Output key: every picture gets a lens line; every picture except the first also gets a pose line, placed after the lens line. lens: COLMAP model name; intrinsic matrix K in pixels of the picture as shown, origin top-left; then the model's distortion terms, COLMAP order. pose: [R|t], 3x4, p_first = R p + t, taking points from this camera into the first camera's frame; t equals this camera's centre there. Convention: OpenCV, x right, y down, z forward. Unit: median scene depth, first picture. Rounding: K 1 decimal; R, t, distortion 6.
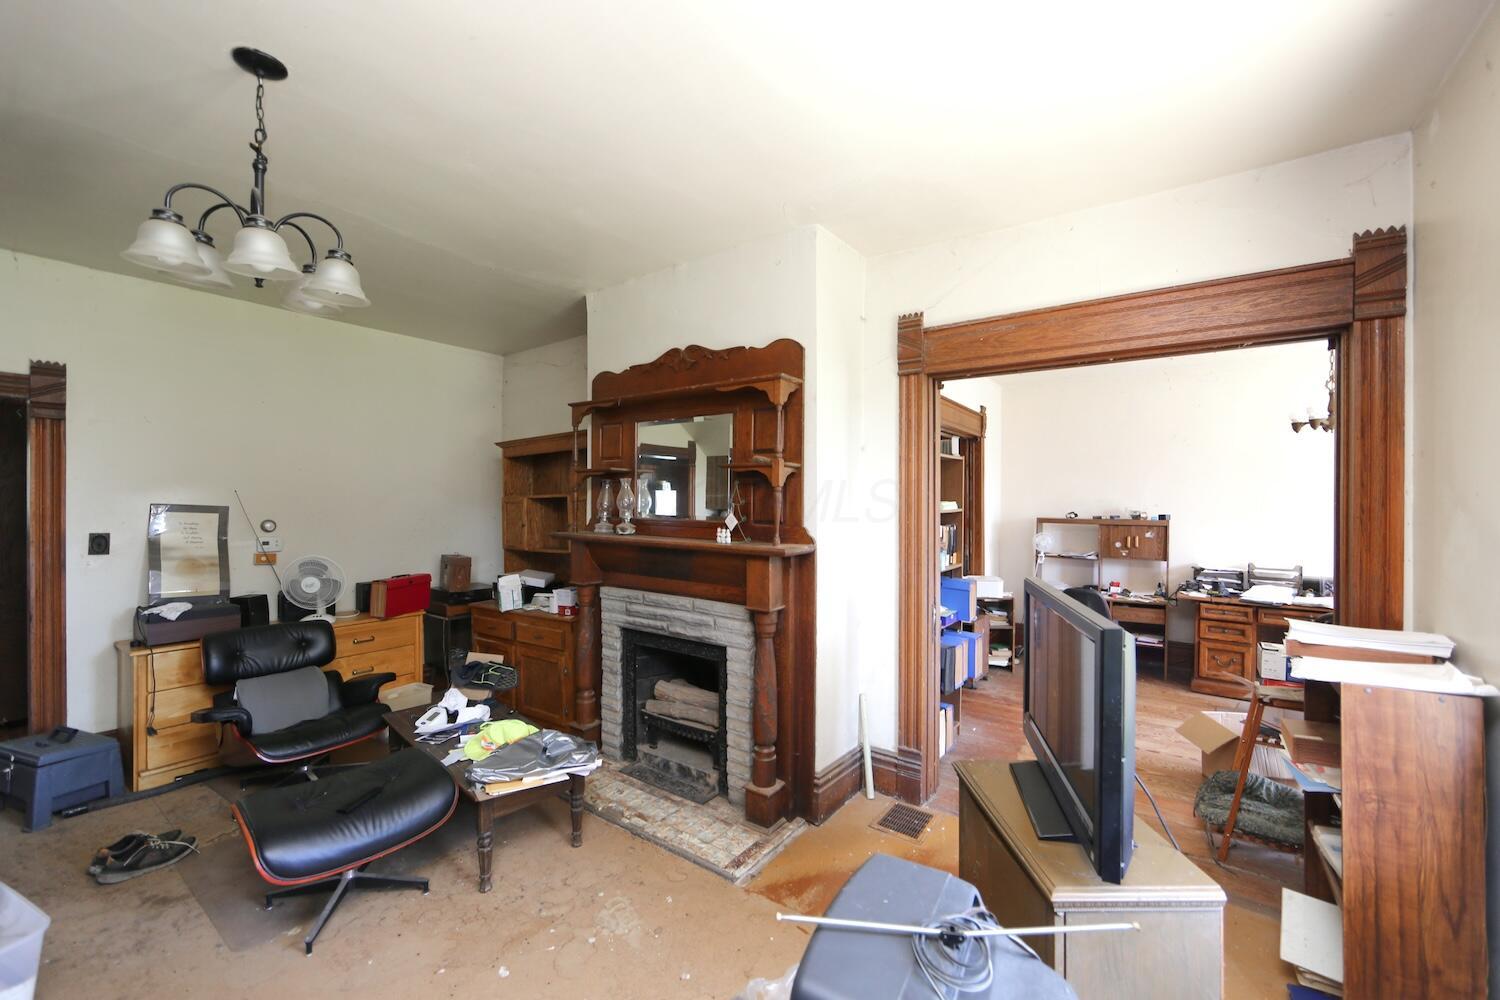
lens RADIAL K [[611.5, 0, 750.0], [0, 611.5, 500.0], [0, 0, 1]] dist [-0.001832, -0.000091]
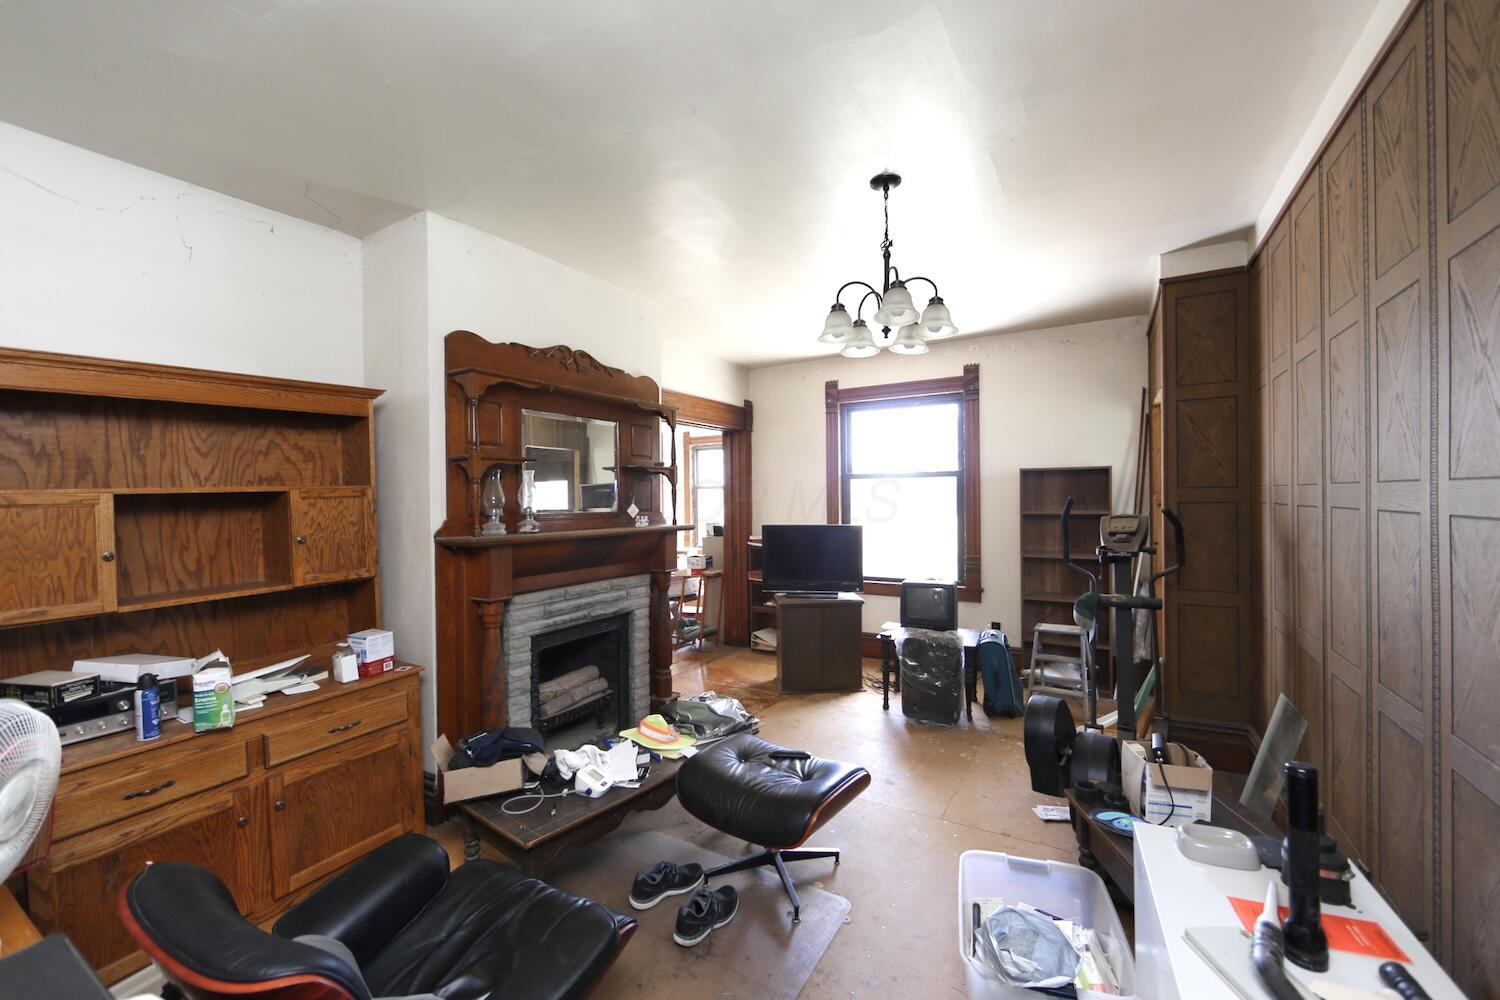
lens RADIAL K [[611.5, 0, 750.0], [0, 611.5, 500.0], [0, 0, 1]] dist [-0.001832, -0.000091]
pose [[-0.106042, -0.006693, 0.994339, -1.202804], [0.016399, 0.999830, 0.008479, 0.006952], [-0.994226, 0.017205, -0.105914, 0.823422]]
